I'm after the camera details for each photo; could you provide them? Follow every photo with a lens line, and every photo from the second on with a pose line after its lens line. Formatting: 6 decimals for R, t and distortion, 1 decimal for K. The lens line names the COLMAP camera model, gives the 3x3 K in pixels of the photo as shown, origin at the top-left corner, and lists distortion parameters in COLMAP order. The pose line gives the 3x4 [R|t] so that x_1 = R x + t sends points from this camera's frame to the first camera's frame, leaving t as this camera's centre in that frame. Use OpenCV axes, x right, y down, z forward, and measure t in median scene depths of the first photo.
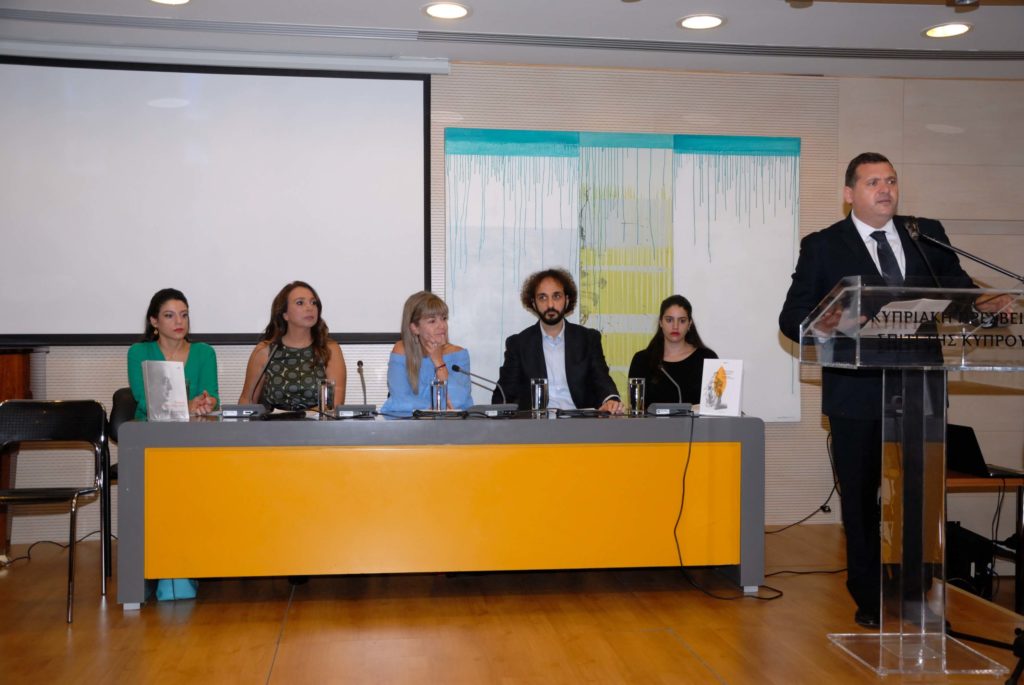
lens RADIAL K [[1105.6, 0, 511.8], [0, 1105.6, 347.2], [0, 0, 1]] dist [0.046162, 0.000000]
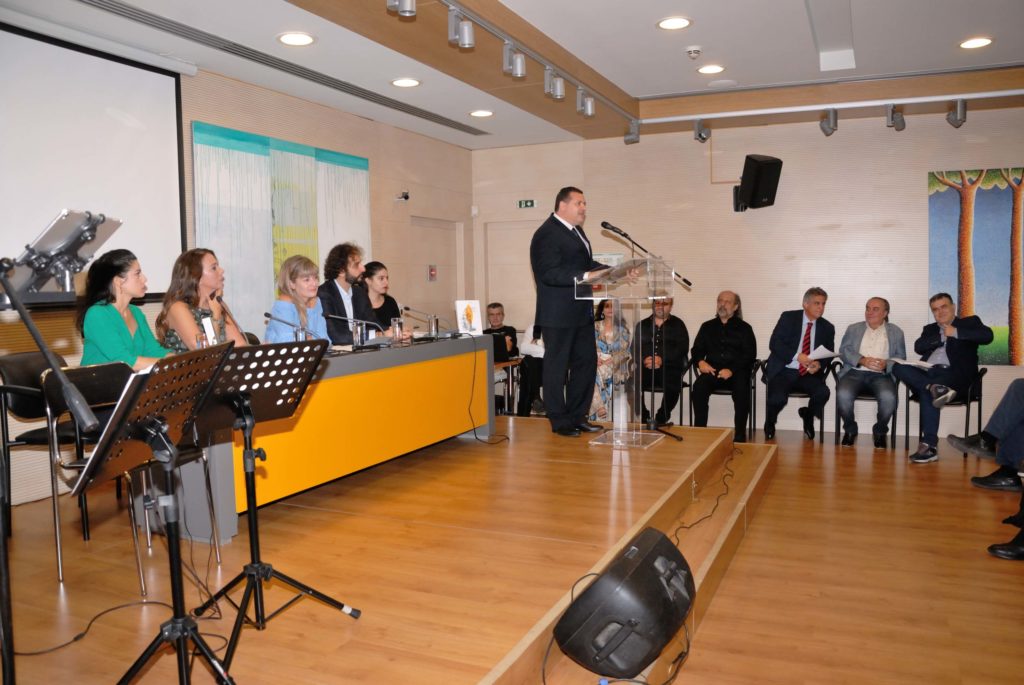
lens RADIAL K [[814.1, 0, 520.1], [0, 814.1, 338.6], [0, 0, 1]] dist [-0.136138, 0.098112]
pose [[0.521822, -0.072491, 0.849969, -0.630449], [0.031801, 0.997343, 0.065536, -0.007539], [-0.852461, -0.007168, 0.522741, 0.252045]]
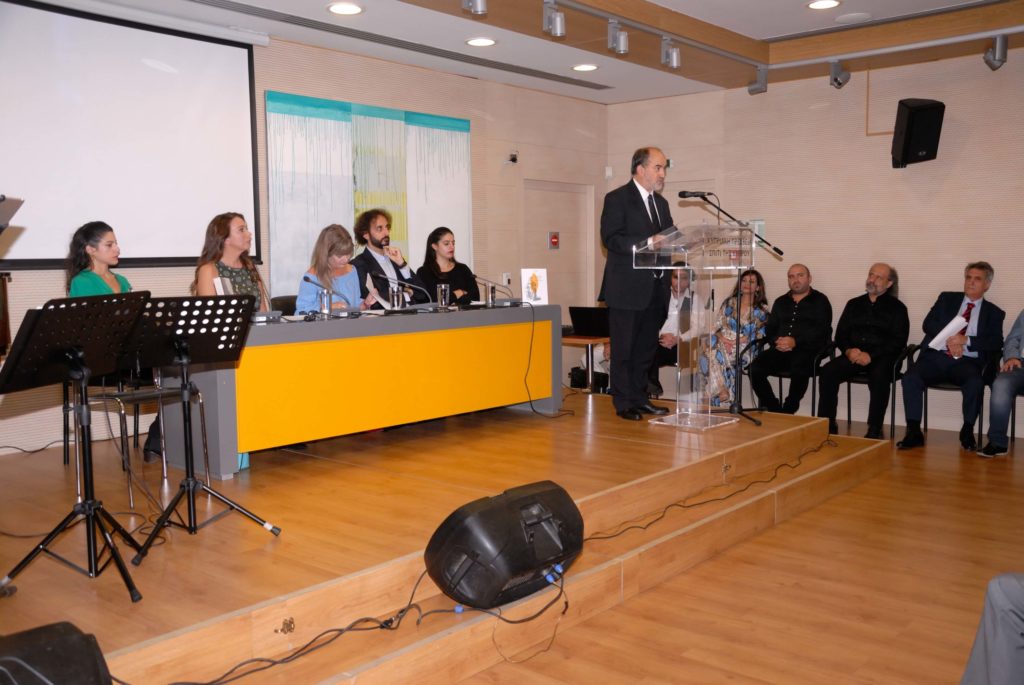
lens RADIAL K [[977.0, 0, 518.6], [0, 977.0, 343.6], [0, 0, 1]] dist [-0.026267, 0.000000]
pose [[0.742540, -0.070742, 0.666055, -0.606023], [0.022350, 0.996470, 0.080919, 0.002983], [-0.669429, -0.045199, 0.741500, -0.012215]]
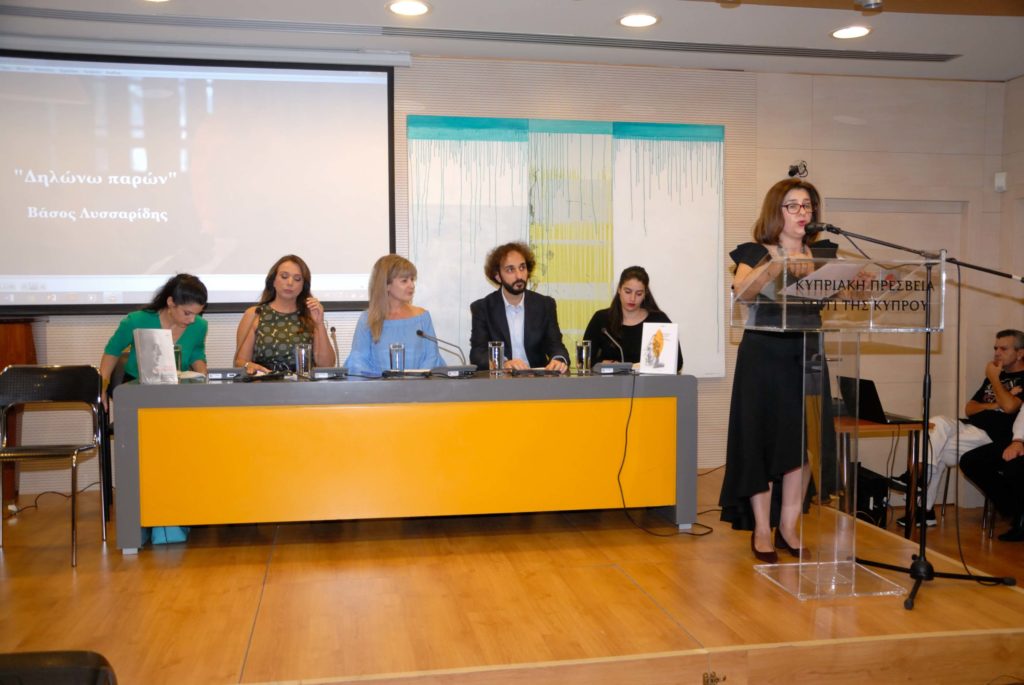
lens RADIAL K [[977.0, 0, 511.8], [0, 977.0, 342.7], [0, 0, 1]] dist [-0.026267, 0.000000]
pose [[0.998746, -0.008622, 0.049313, -0.006182], [0.007078, 0.999482, 0.031407, -0.001136], [-0.049559, -0.031019, 0.998289, 0.018387]]
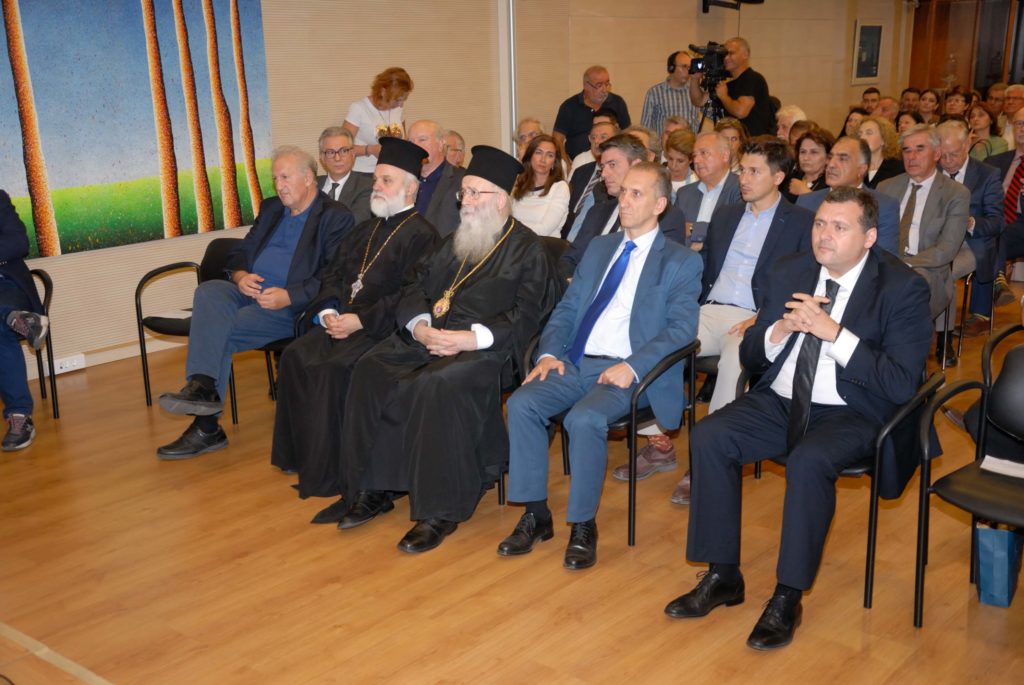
lens RADIAL K [[1167.3, 0, 510.9], [0, 1167.3, 358.6], [0, 0, 1]] dist [0.085011, 0.000000]
pose [[-0.662197, -0.175423, 0.728507, -0.385758], [0.038617, 0.962930, 0.266974, -0.056546], [-0.748334, 0.204922, -0.630874, 0.628159]]
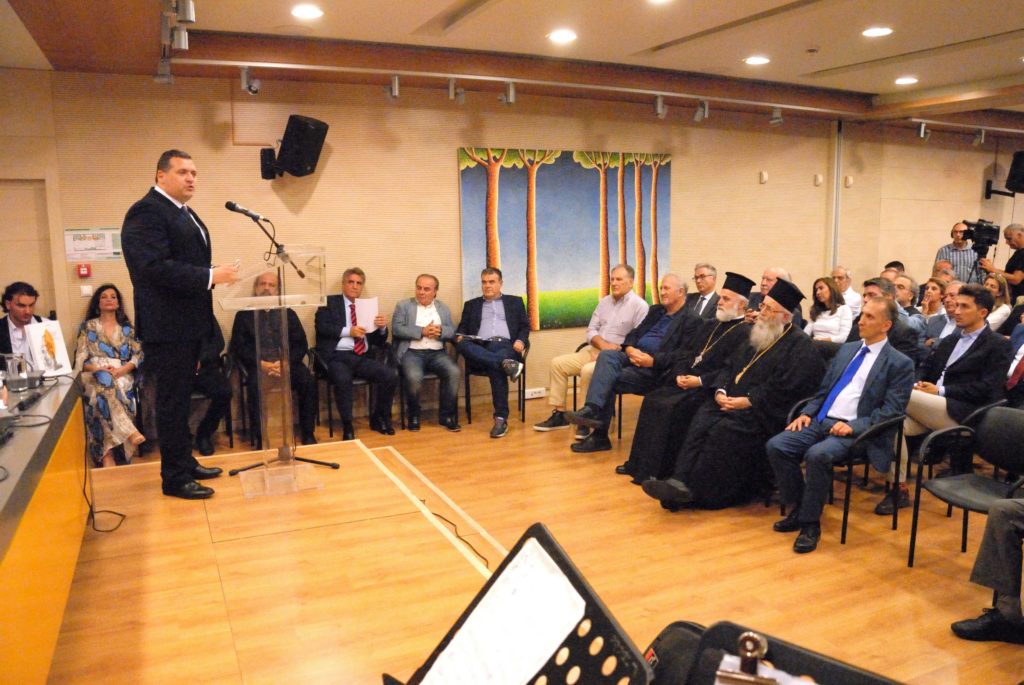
lens RADIAL K [[814.1, 0, 523.5], [0, 814.1, 324.7], [0, 0, 1]] dist [-0.136138, 0.098112]
pose [[-0.298503, -0.129906, 0.945526, -0.514830], [0.021616, 0.989519, 0.142775, -0.066461], [-0.954164, 0.063057, -0.292567, 0.632341]]
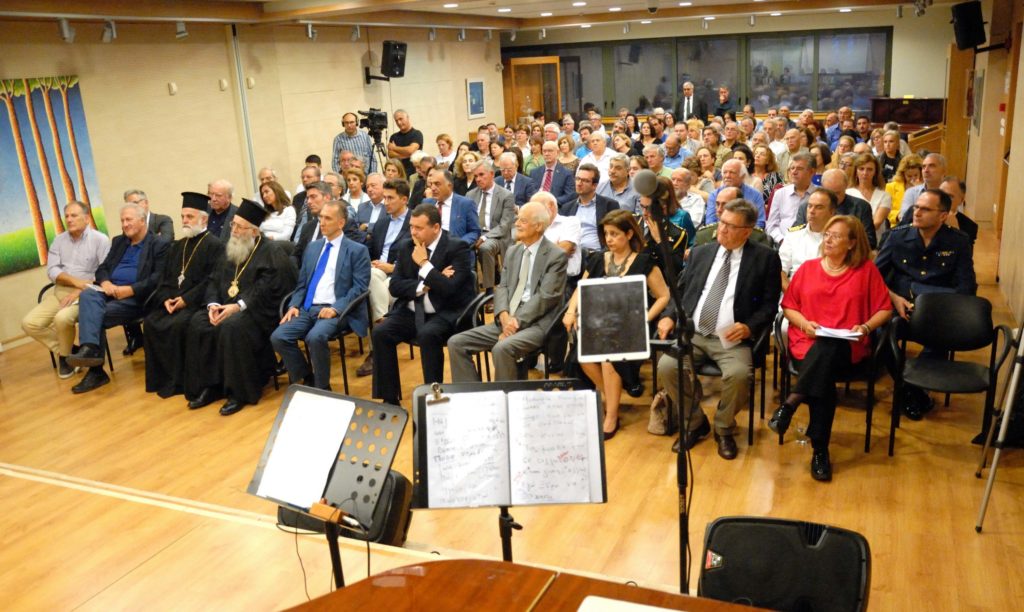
lens RADIAL K [[897.0, 0, 521.0], [0, 897.0, 352.5], [0, 0, 1]] dist [-0.107930, 0.056665]
pose [[-0.853456, -0.113816, 0.508585, -0.642954], [0.071211, 0.941242, 0.330139, -0.141486], [-0.516277, 0.317977, -0.795204, 0.866380]]
